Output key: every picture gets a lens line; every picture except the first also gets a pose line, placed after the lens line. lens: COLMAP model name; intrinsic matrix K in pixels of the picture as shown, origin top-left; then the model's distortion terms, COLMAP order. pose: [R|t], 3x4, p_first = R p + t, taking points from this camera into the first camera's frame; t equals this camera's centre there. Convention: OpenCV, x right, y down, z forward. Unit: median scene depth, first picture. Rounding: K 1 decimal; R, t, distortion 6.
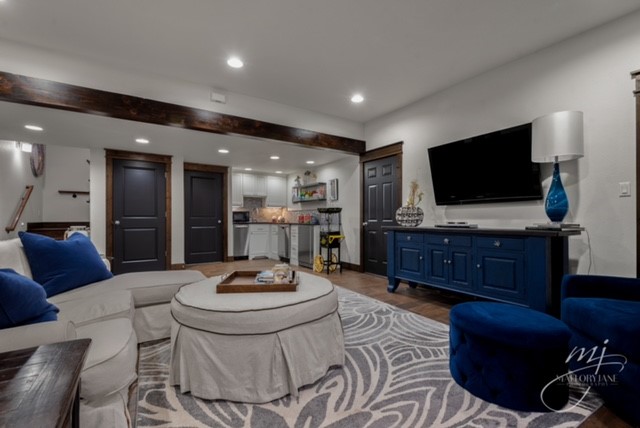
lens RADIAL K [[291.8, 0, 319.6], [0, 291.8, 216.5], [0, 0, 1]] dist [0.013012, -0.001883]
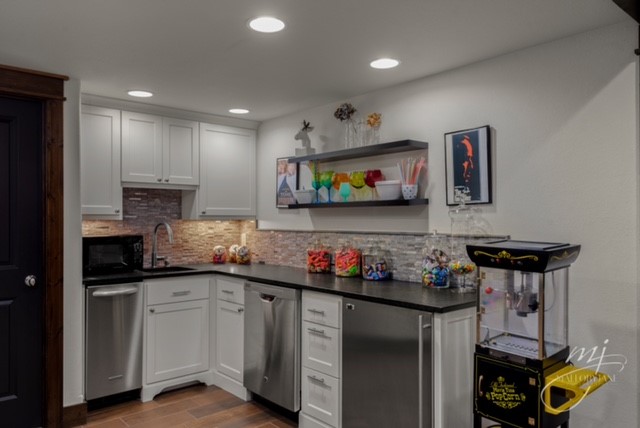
lens RADIAL K [[475.8, 0, 321.3], [0, 475.8, 214.3], [0, 0, 1]] dist [0.005006, -0.002816]
pose [[0.989382, -0.001032, 0.145338, -0.133133], [0.001611, 0.999991, -0.003867, -0.038662], [-0.145333, 0.004060, 0.989375, 0.498573]]
